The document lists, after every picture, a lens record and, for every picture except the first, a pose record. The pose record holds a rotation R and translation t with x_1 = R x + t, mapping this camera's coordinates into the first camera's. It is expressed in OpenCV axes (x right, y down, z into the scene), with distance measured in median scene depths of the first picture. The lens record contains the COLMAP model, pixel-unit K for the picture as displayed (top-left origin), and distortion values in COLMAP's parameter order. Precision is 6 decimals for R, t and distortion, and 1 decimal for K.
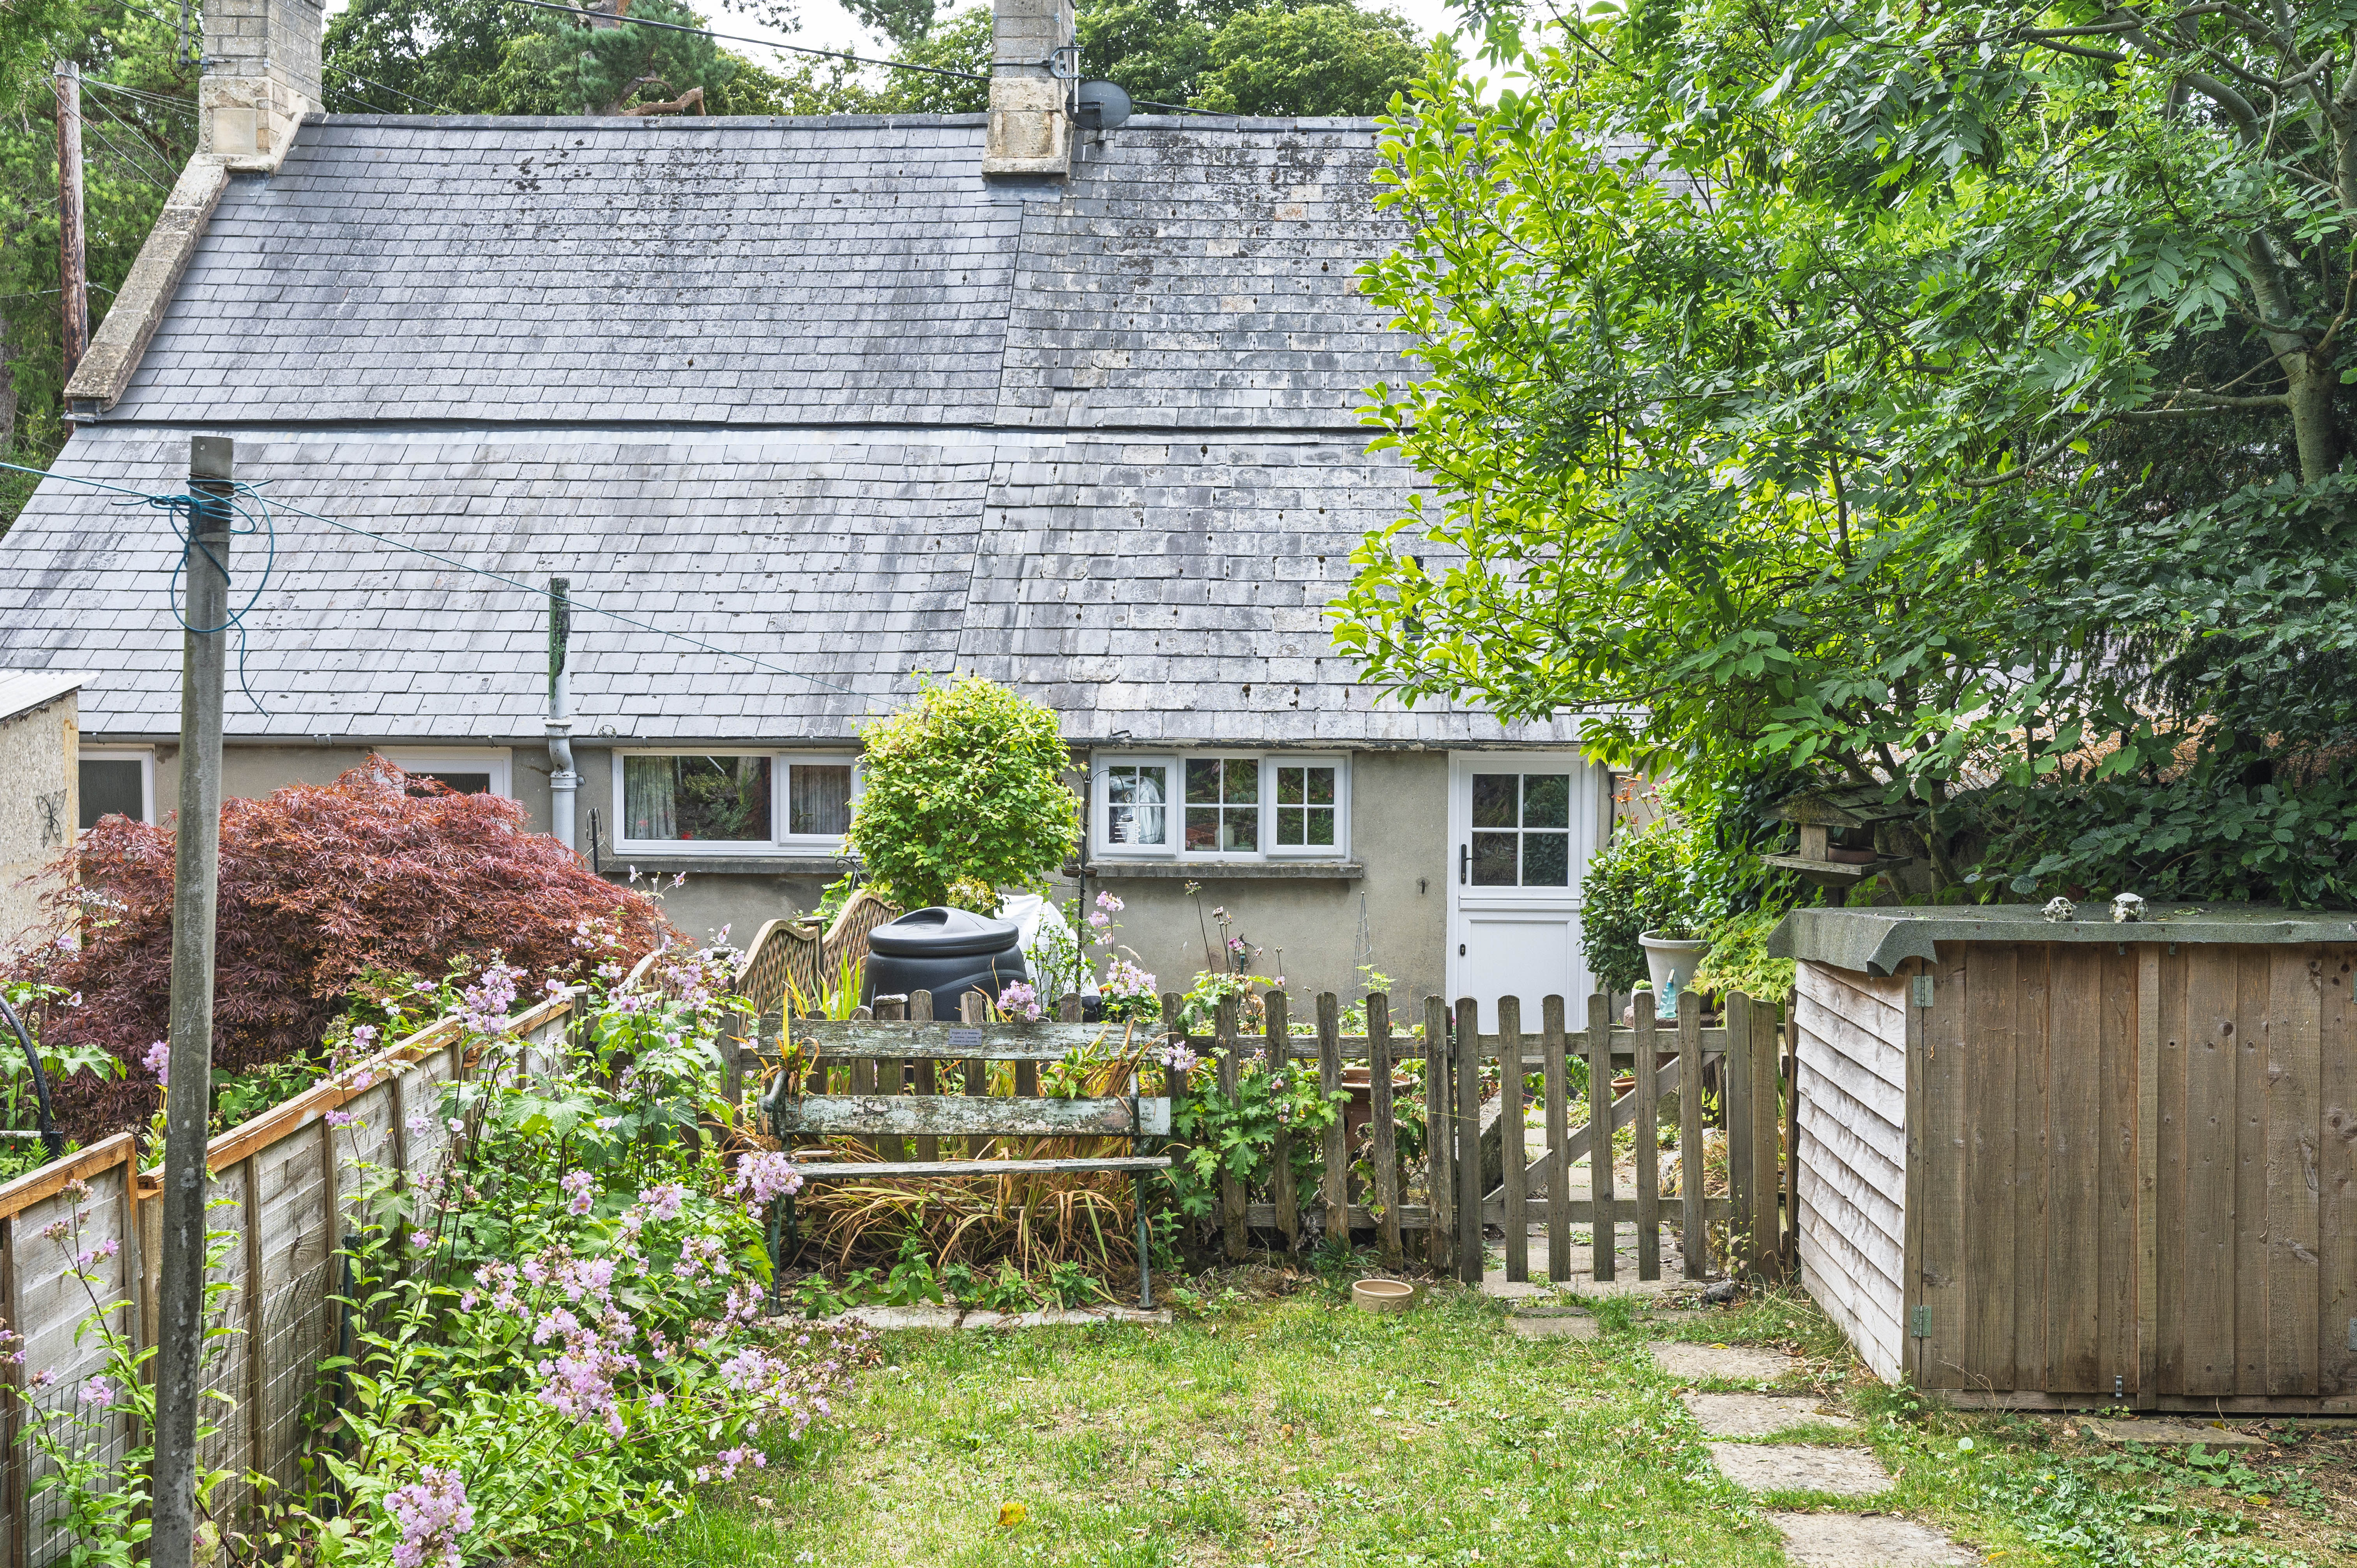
lens RADIAL K [[2308.8, 0, 1208.0], [0, 2308.8, 687.8], [0, 0, 1]] dist [0.052433, 0.013299]
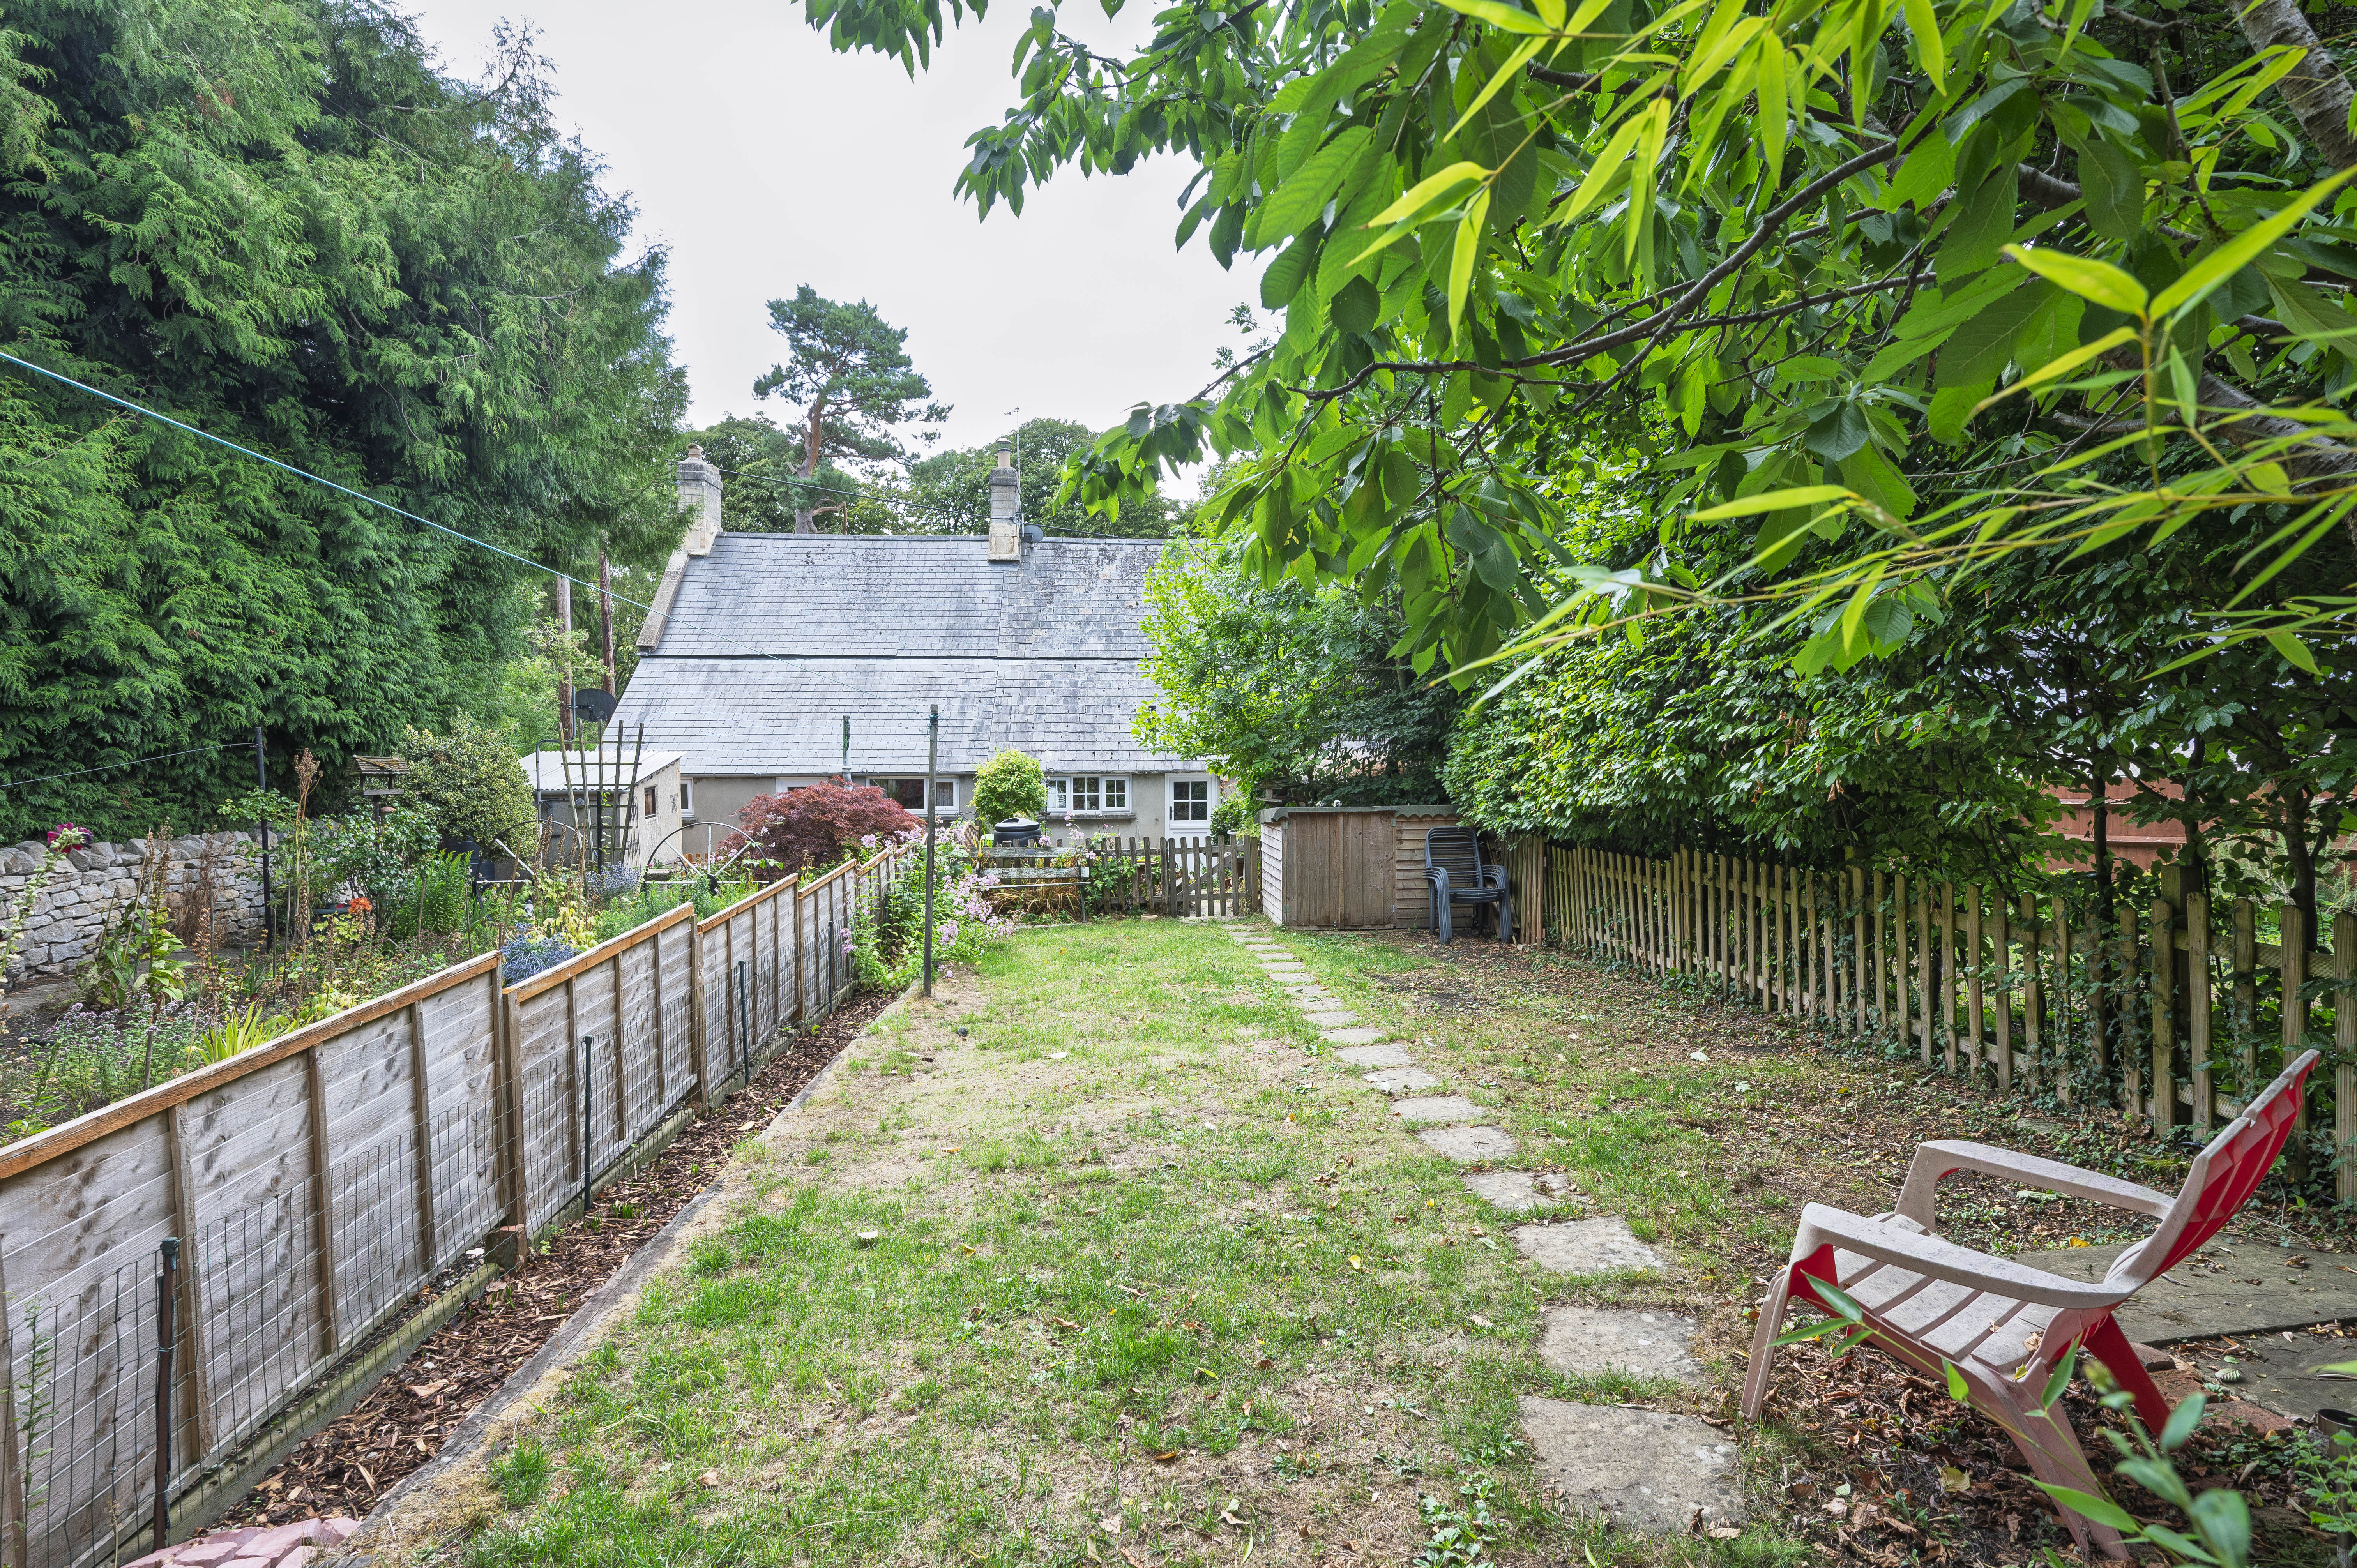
lens RADIAL K [[1277.5, 0, 1176.6], [0, 1277.5, 771.4], [0, 0, 1]] dist [-0.000292, 0.000008]
pose [[0.993415, -0.011127, 0.114033, -0.067092], [0.009873, 0.999884, 0.011557, 0.006379], [-0.114149, -0.010355, 0.993410, -0.615993]]
